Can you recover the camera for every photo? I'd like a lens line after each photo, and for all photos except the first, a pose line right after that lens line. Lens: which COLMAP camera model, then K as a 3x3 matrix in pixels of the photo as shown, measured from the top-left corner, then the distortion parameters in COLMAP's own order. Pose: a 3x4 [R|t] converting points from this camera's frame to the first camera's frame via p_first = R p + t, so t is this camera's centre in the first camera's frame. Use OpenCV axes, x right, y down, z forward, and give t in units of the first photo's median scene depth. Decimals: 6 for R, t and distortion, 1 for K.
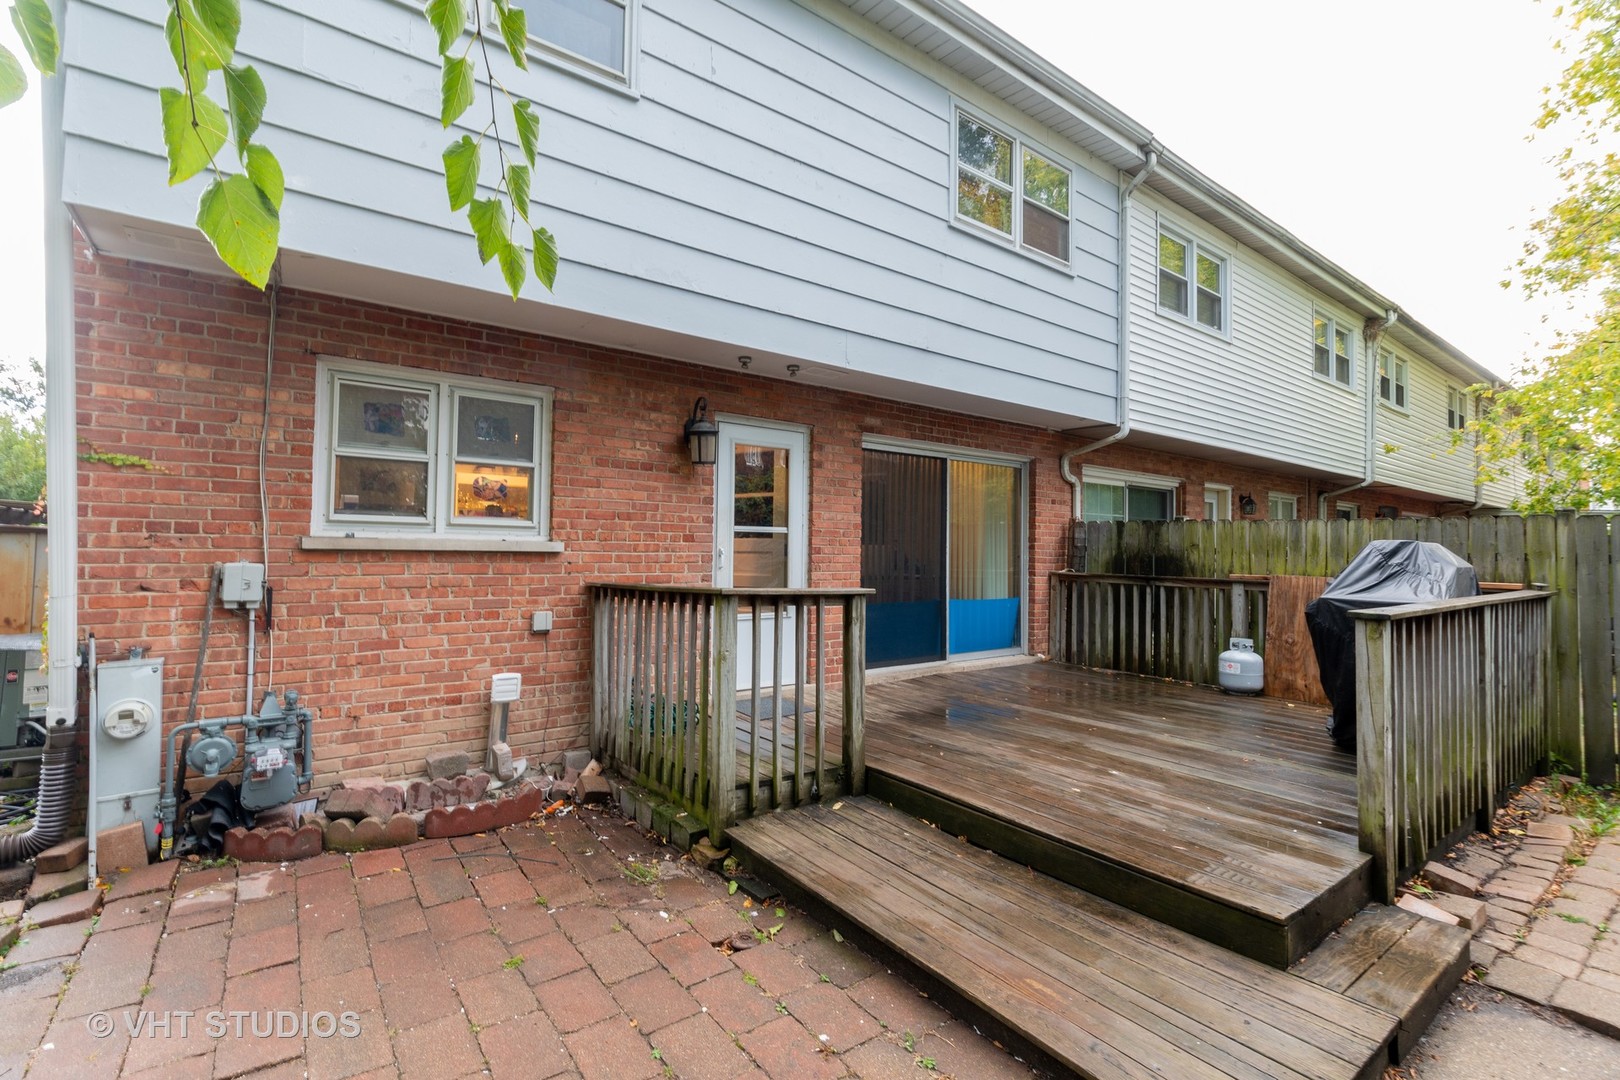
lens RADIAL K [[700.1, 0, 807.9], [0, 700.1, 528.3], [0, 0, 1]] dist [0.001235, 0.000040]
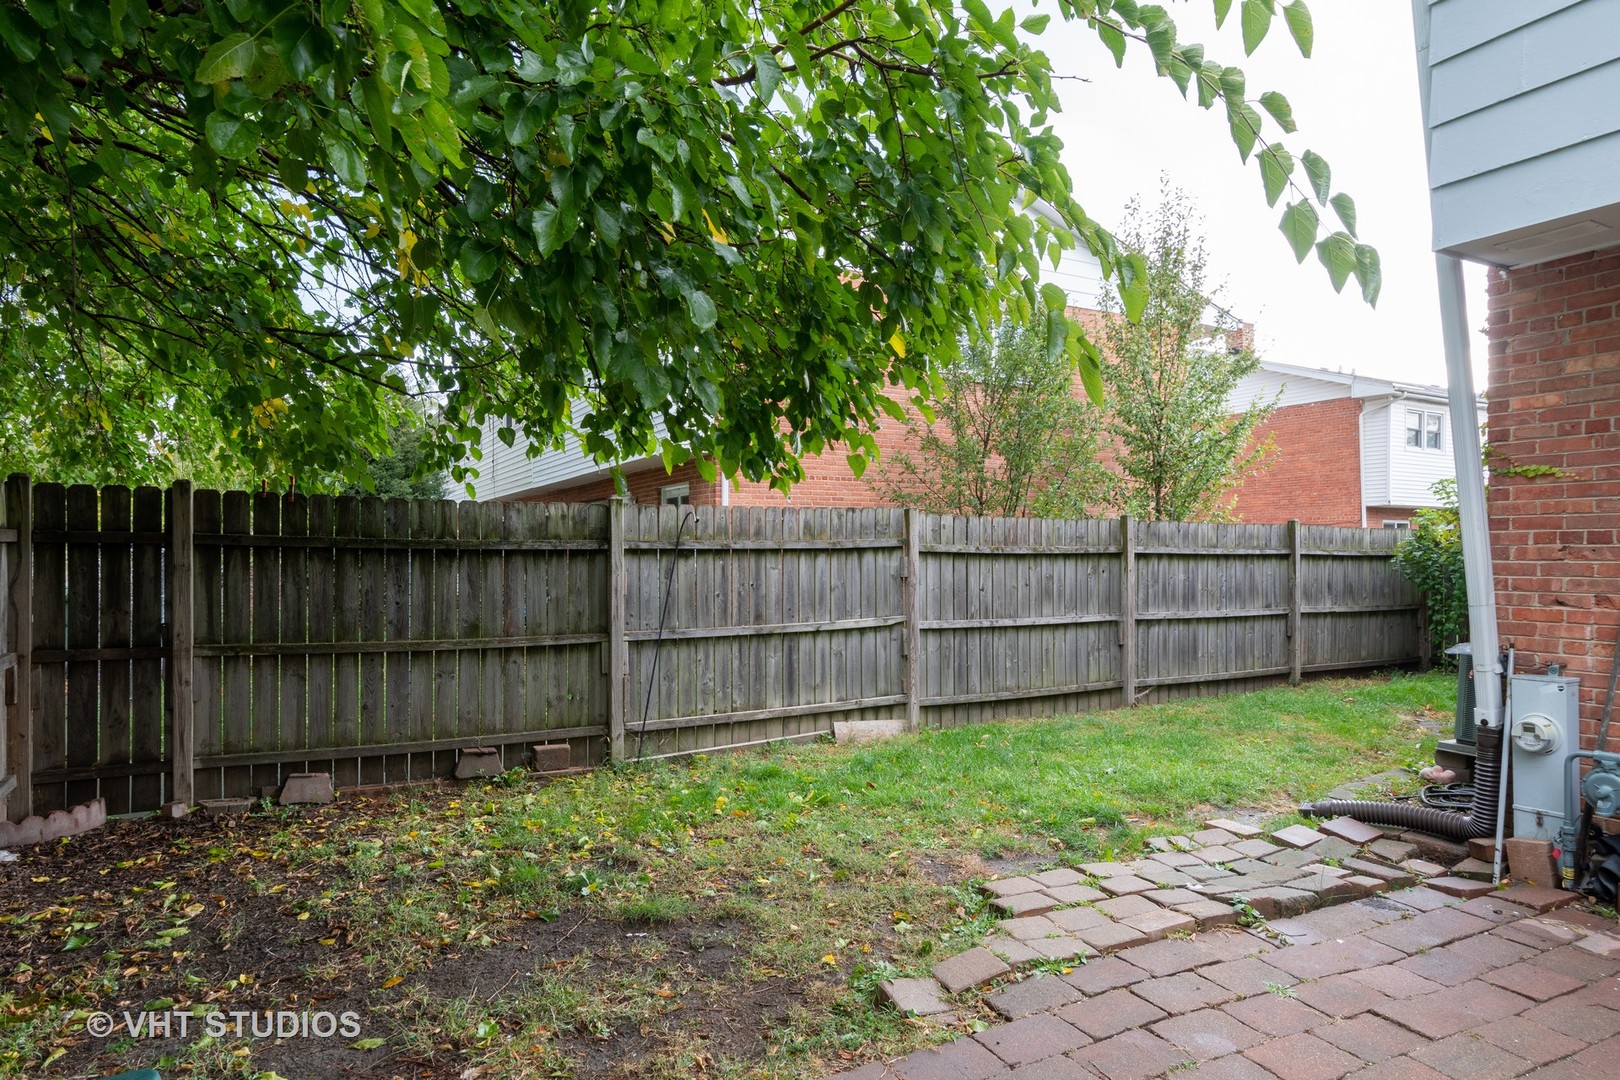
lens RADIAL K [[921.2, 0, 806.3], [0, 921.2, 546.8], [0, 0, 1]] dist [-0.005368, -0.001242]
pose [[-0.125115, -0.021713, -0.991905, 0.428778], [0.027799, 0.999291, -0.025381, 0.013504], [0.991753, -0.030749, -0.124422, 0.144821]]
